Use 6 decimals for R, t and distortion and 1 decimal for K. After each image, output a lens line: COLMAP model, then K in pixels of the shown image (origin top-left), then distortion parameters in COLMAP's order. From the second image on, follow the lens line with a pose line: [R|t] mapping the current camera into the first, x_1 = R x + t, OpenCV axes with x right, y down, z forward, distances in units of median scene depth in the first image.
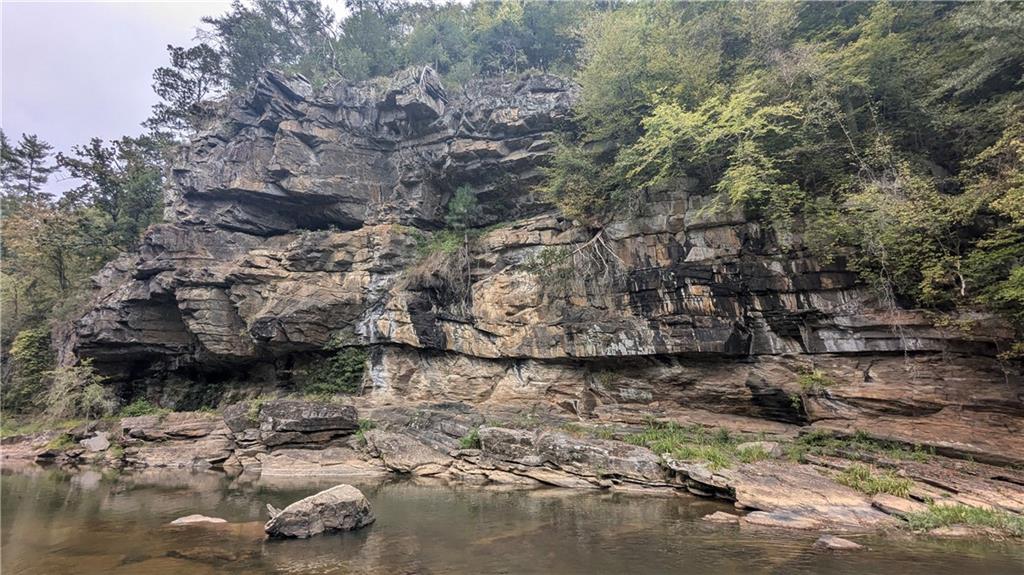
lens RADIAL K [[479.4, 0, 514.6], [0, 479.4, 289.9], [0, 0, 1]] dist [-0.001471, -0.001009]
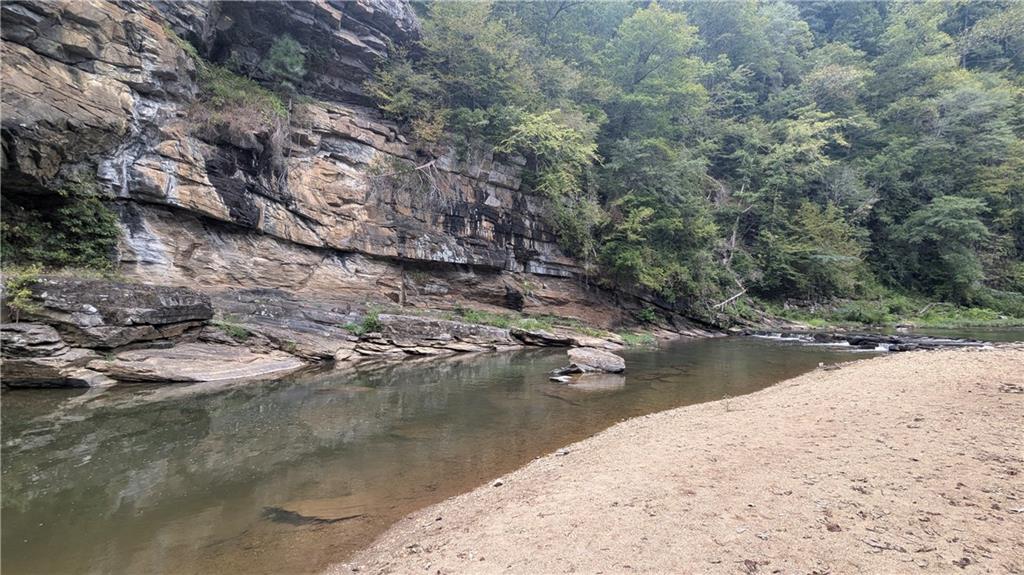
lens RADIAL K [[479.4, 0, 514.6], [0, 479.4, 289.9], [0, 0, 1]] dist [-0.001471, -0.001009]
pose [[0.362010, 0.029966, 0.931692, -0.809303], [-0.248132, 0.966521, 0.065325, 0.063947], [-0.898543, -0.254831, 0.357326, 0.263387]]
